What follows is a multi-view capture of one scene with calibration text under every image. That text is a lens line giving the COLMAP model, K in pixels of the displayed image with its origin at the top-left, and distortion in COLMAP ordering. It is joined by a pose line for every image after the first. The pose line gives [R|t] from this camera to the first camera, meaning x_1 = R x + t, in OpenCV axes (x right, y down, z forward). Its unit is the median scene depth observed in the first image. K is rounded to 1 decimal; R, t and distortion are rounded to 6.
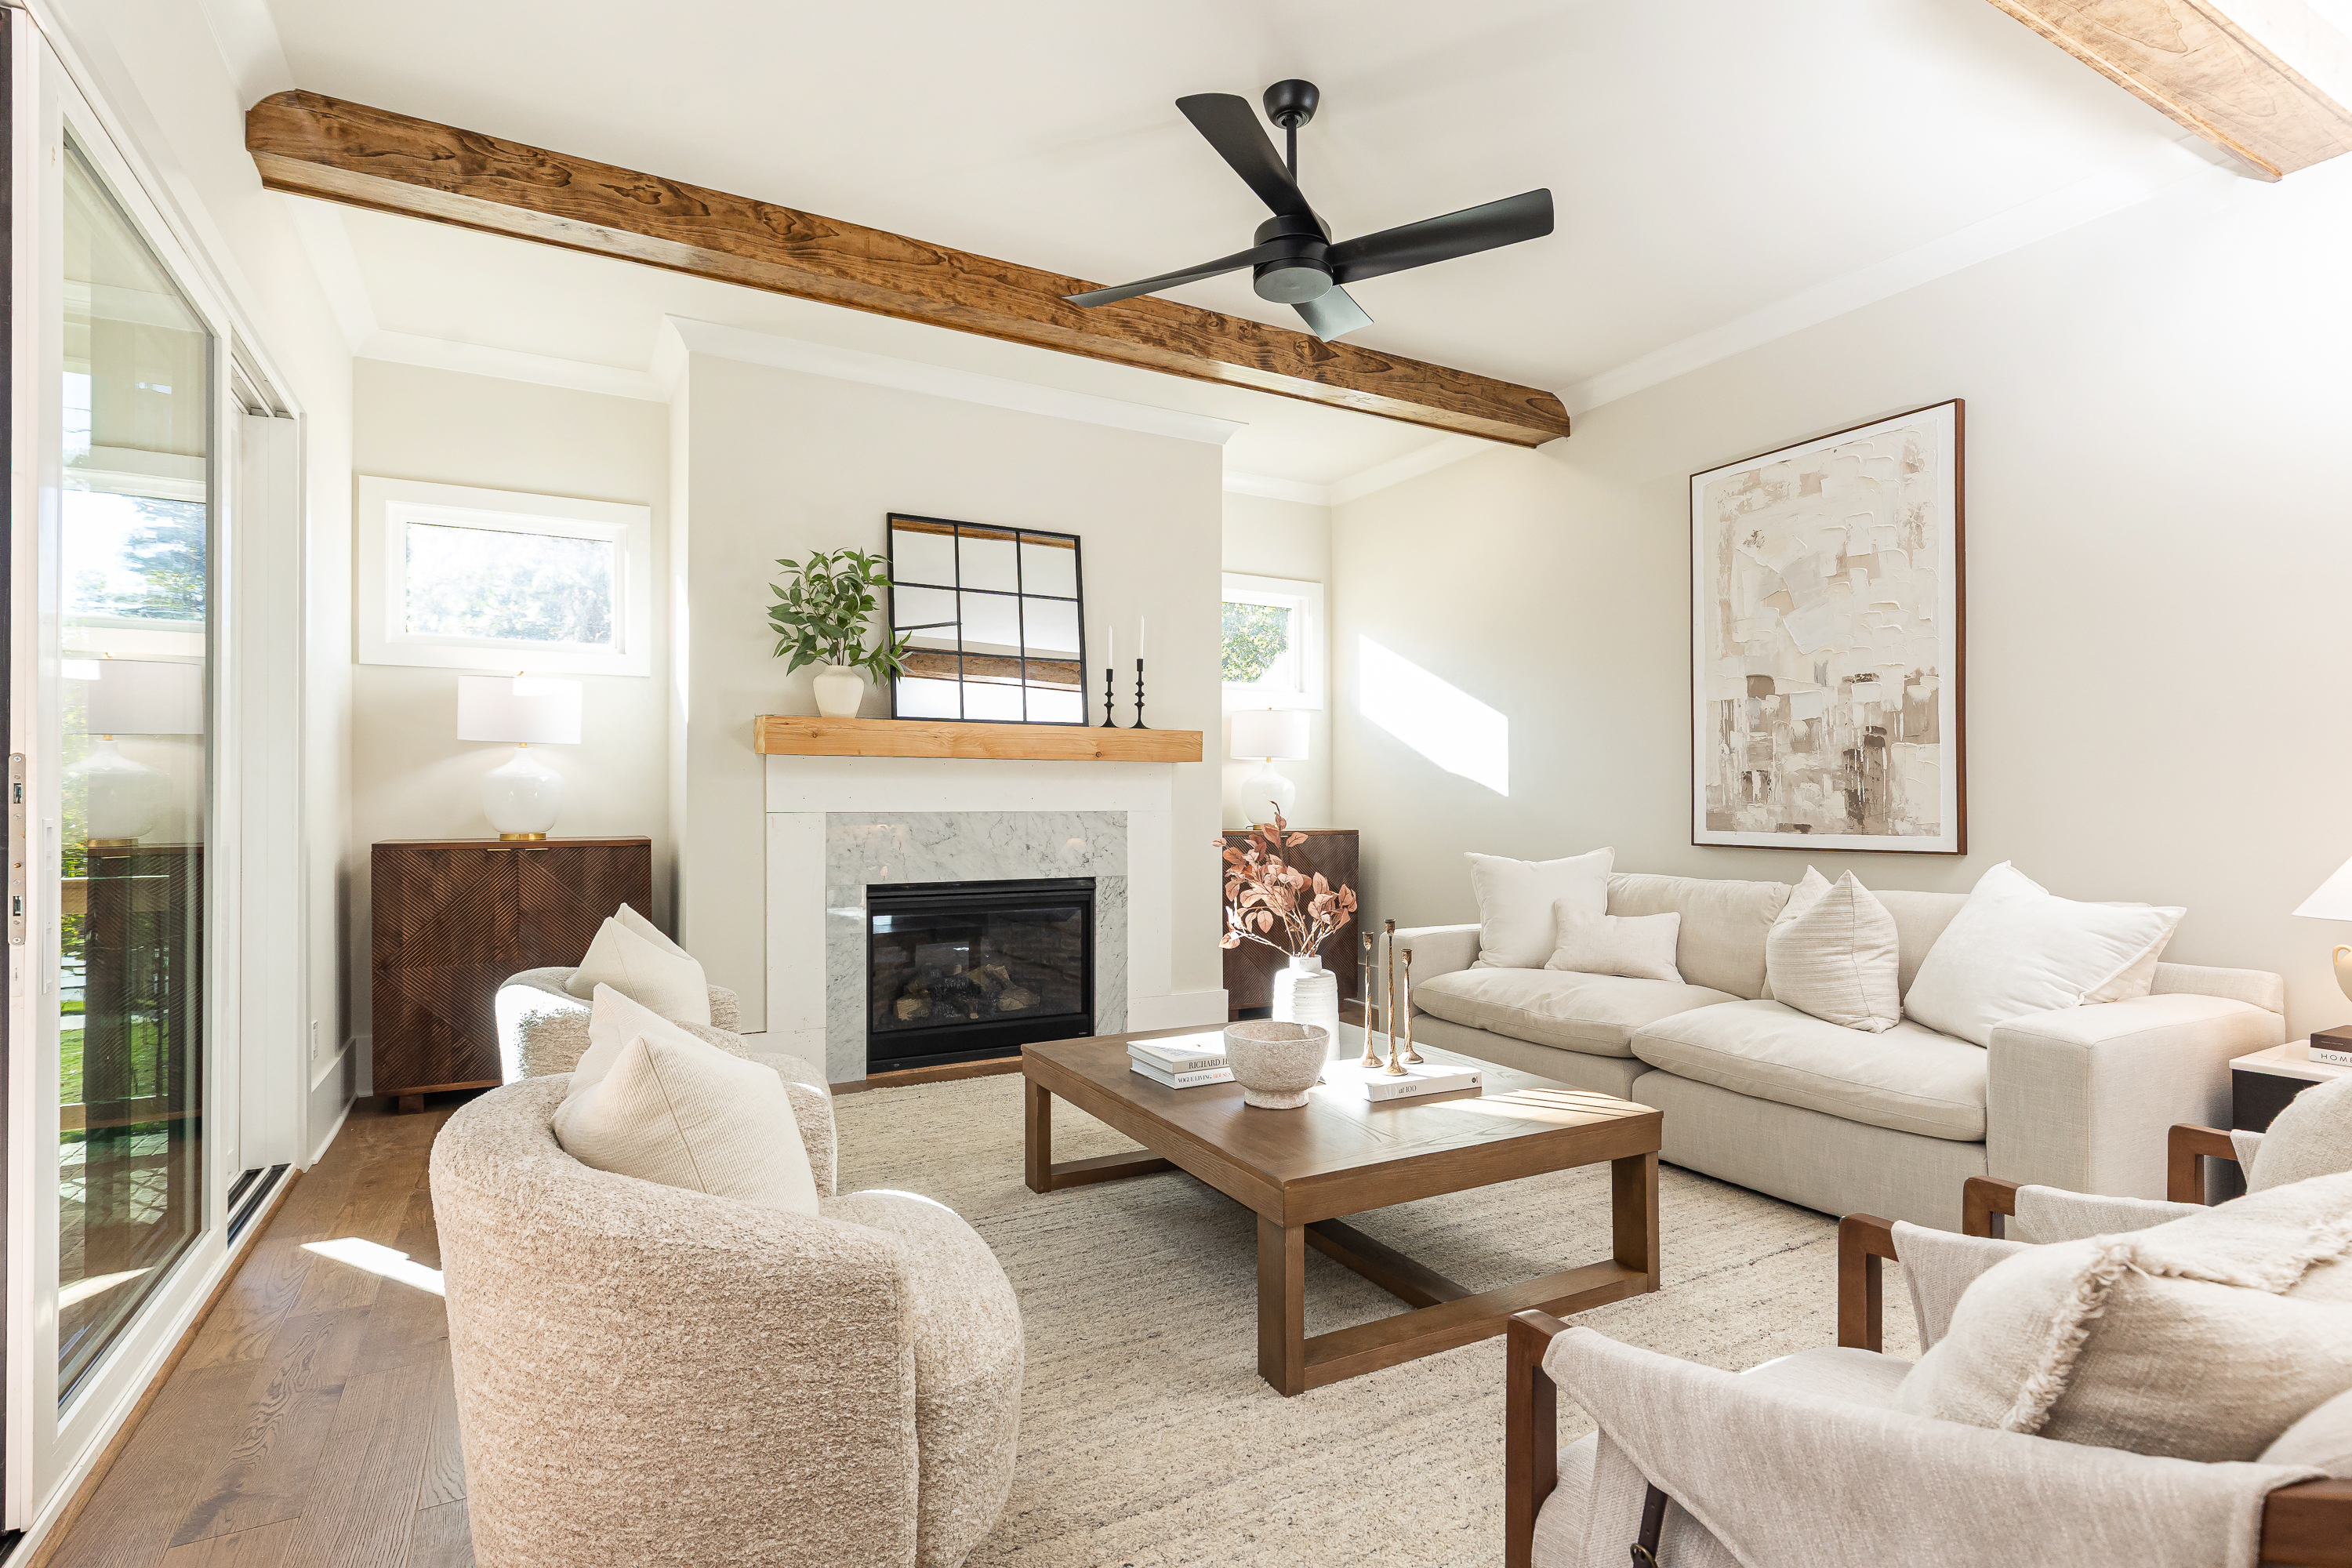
lens RADIAL K [[1150.7, 0, 1175.1], [0, 1150.7, 795.7], [0, 0, 1]] dist [0.000570, -0.000185]
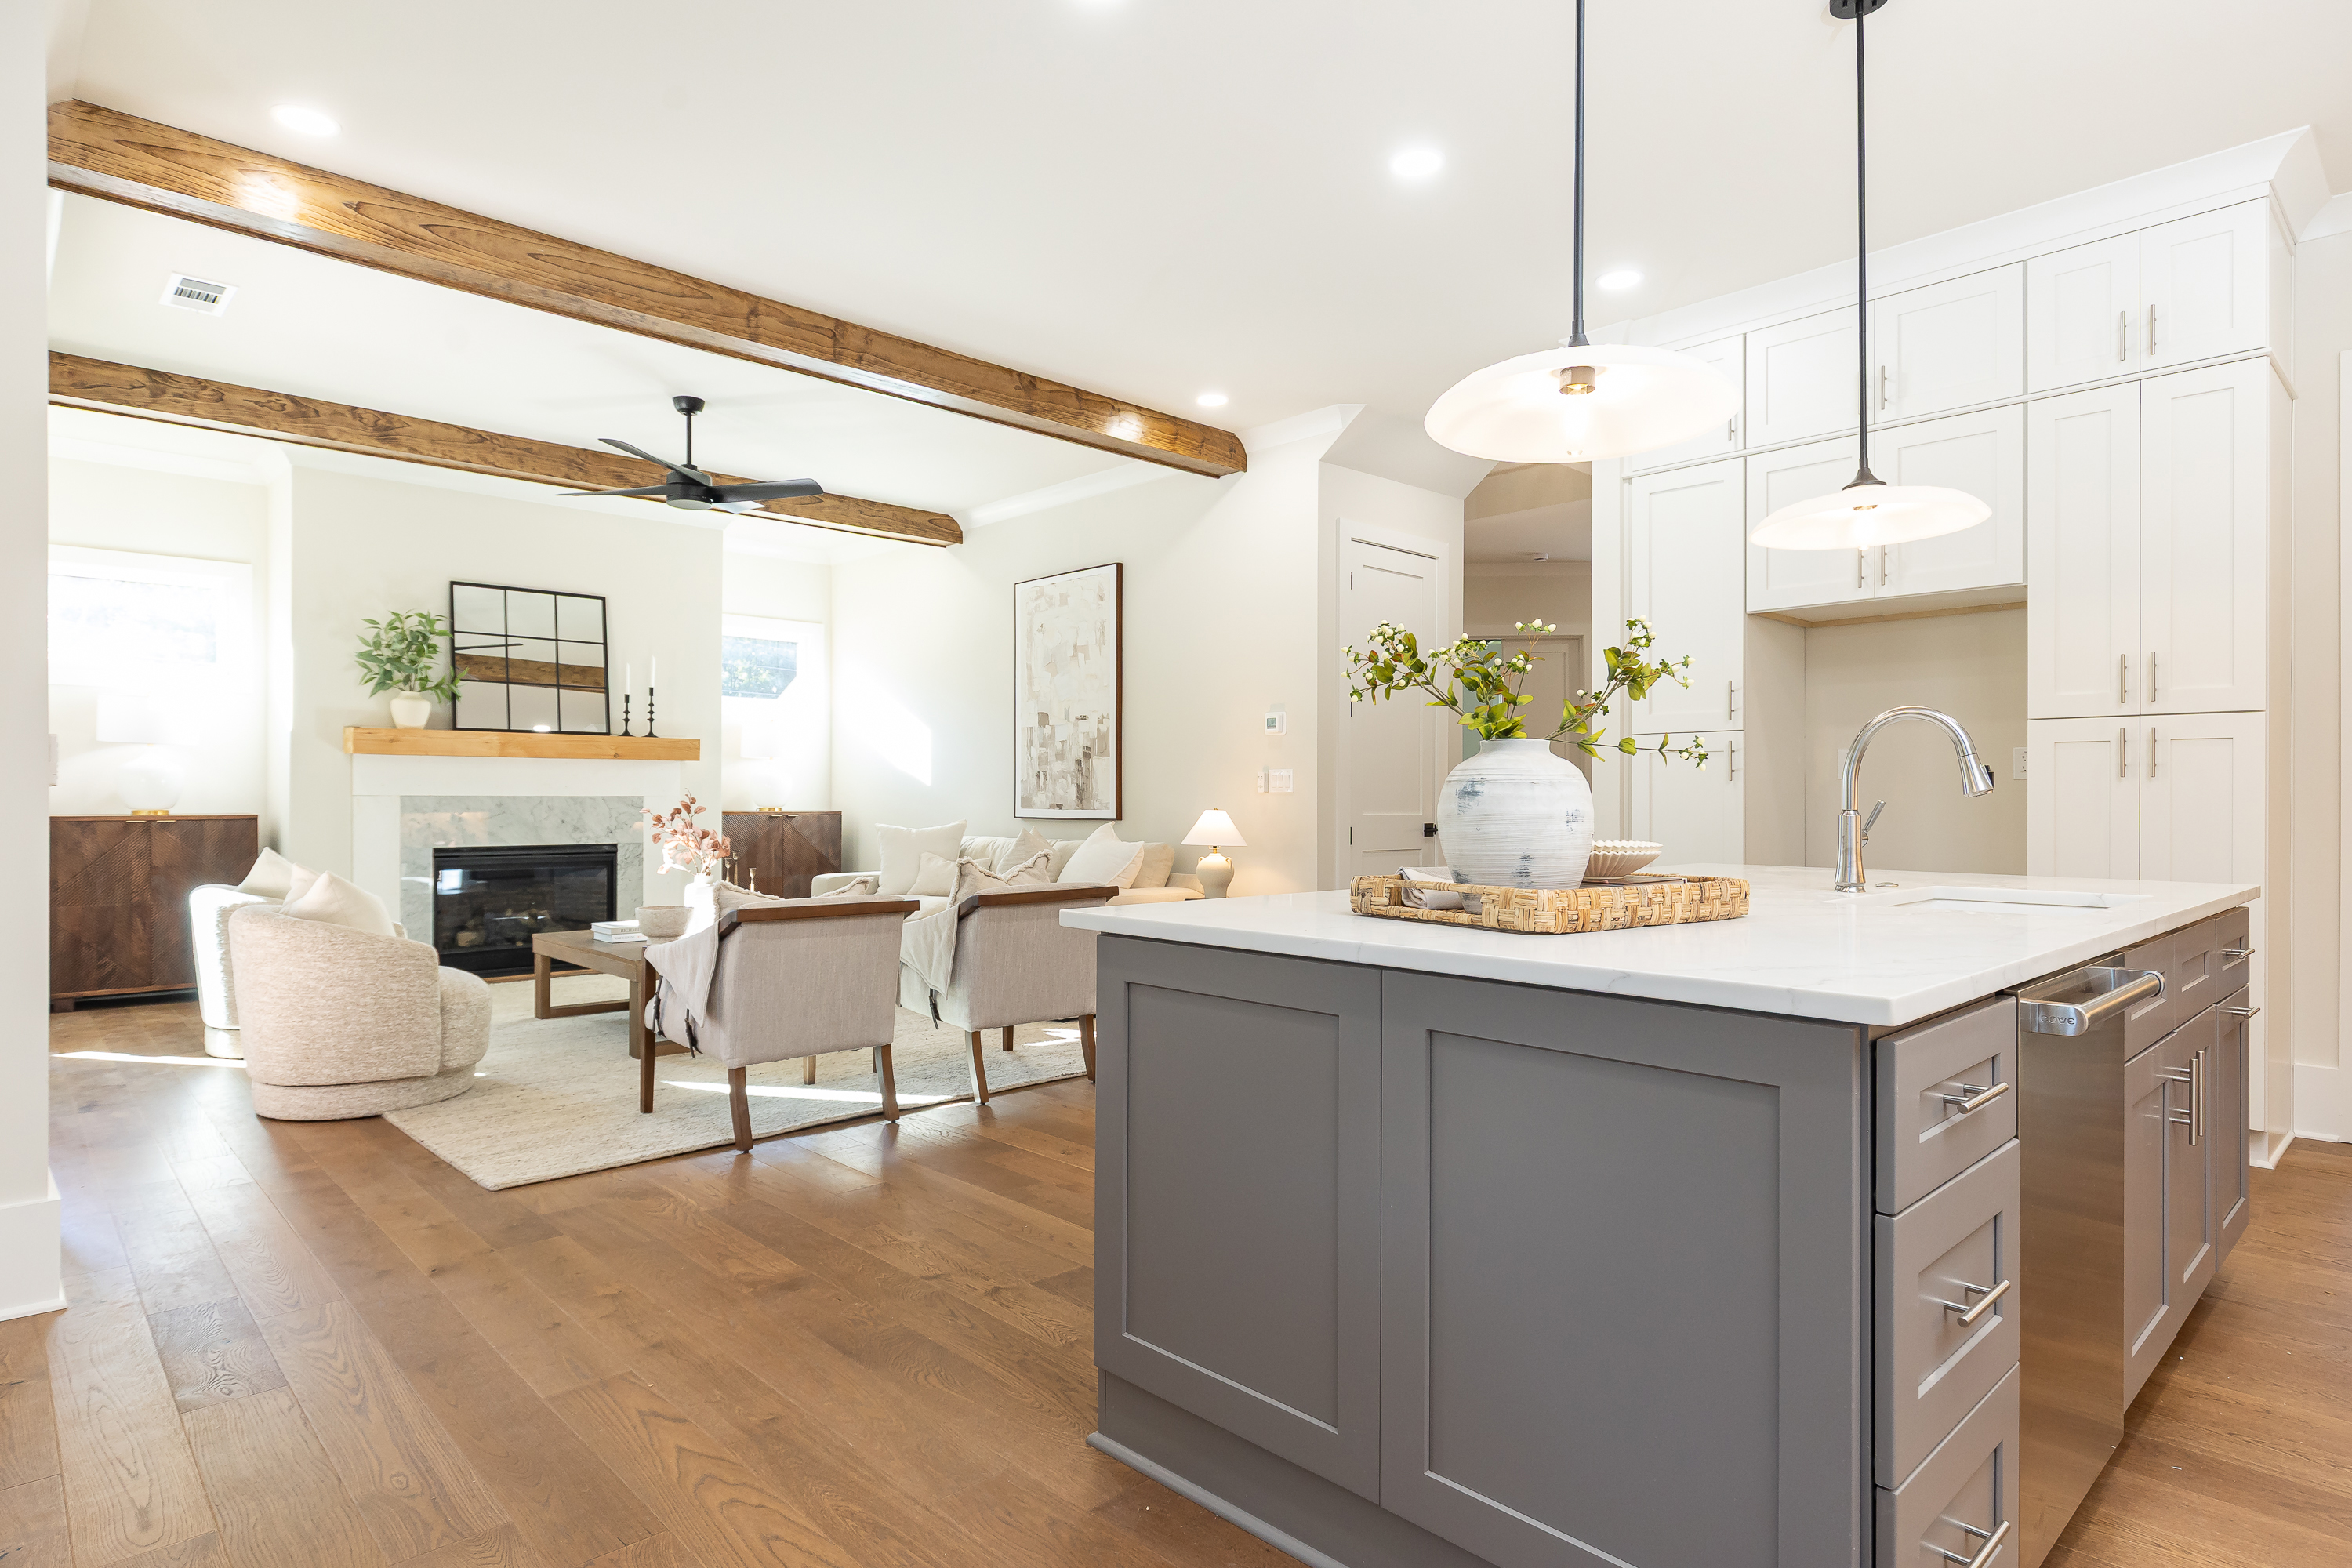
lens RADIAL K [[1281.2, 0, 1178.8], [0, 1281.2, 794.5], [0, 0, 1]] dist [-0.002085, 0.000428]
pose [[0.967655, 0.003419, 0.252253, 0.233750], [-0.004865, 0.999975, 0.005110, 0.000691], [-0.252229, -0.006172, 0.967648, -0.792556]]
